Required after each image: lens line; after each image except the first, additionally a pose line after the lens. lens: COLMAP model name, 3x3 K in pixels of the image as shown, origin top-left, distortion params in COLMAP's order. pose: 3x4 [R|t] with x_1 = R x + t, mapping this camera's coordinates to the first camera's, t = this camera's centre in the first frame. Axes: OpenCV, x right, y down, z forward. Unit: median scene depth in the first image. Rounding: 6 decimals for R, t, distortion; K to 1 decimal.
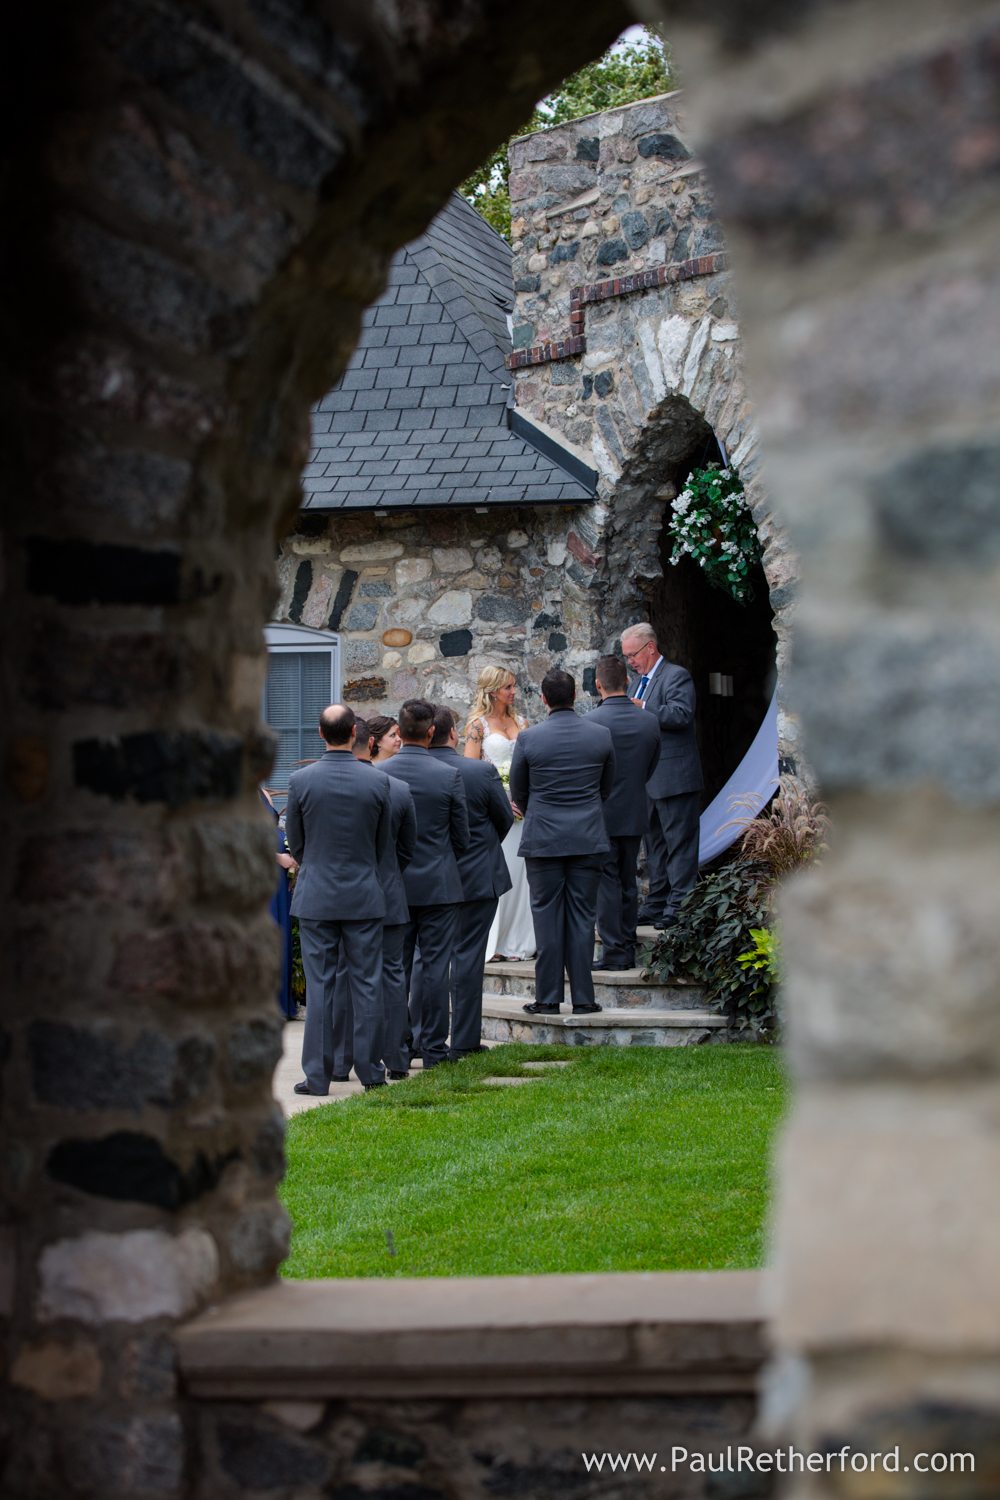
lens RADIAL K [[3468.1, 0, 500.0], [0, 3468.1, 750.0], [0, 0, 1]] dist [-0.224999, -0.139500]
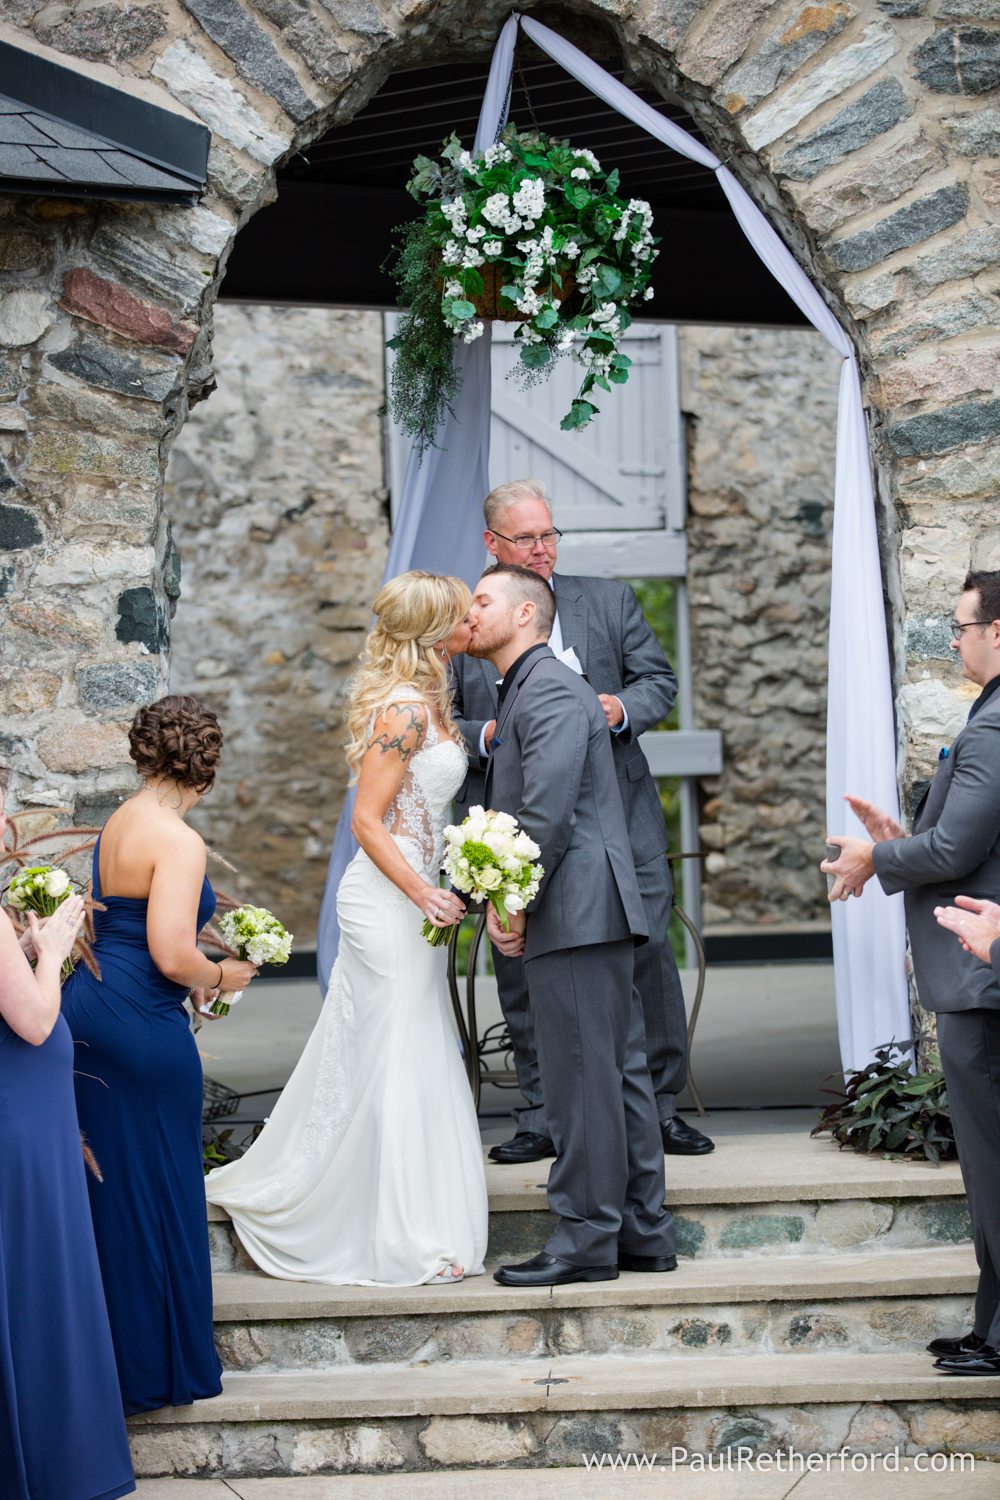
lens RADIAL K [[4961.4, 0, 500.0], [0, 4961.4, 750.0], [0, 0, 1]] dist [0.123441, -0.227091]
pose [[0.505437, -0.004492, 0.862852, -0.464799], [0.024296, 0.999664, -0.009028, 0.002807], [-0.862521, 0.025526, 0.505377, 0.631212]]
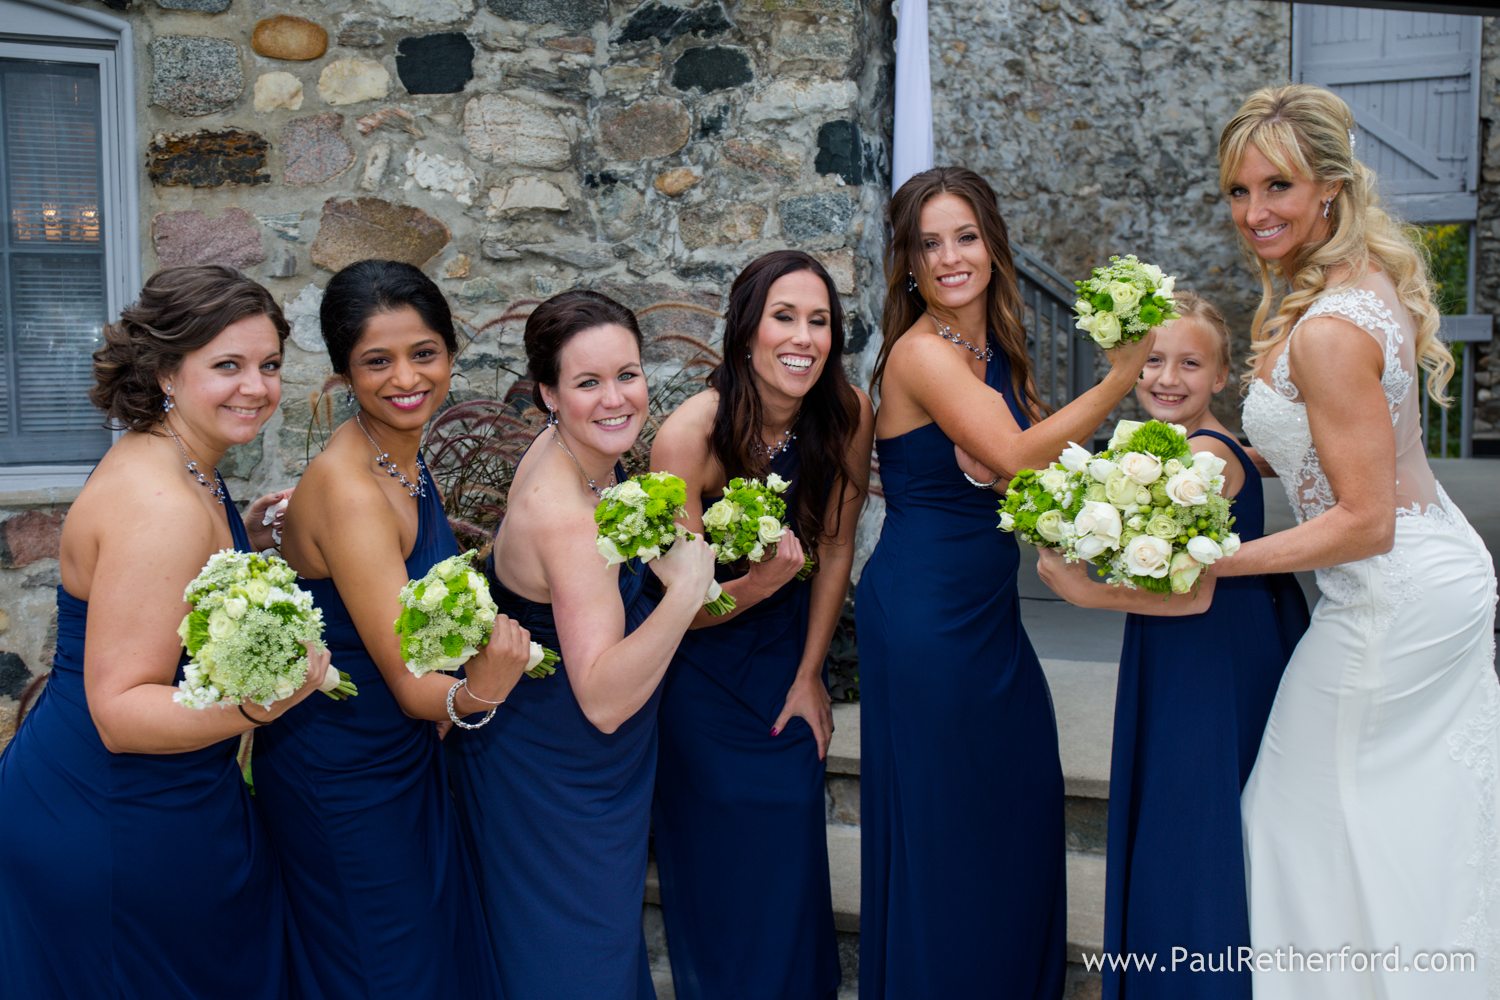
lens RADIAL K [[1609.6, 0, 750.0], [0, 1609.6, 500.0], [0, 0, 1]] dist [-0.038913, 0.157992]
pose [[0.801444, -0.050632, 0.595923, -0.104592], [-0.000027, 0.996407, 0.084696, 0.006920], [-0.598070, -0.067896, 0.798563, 0.812048]]
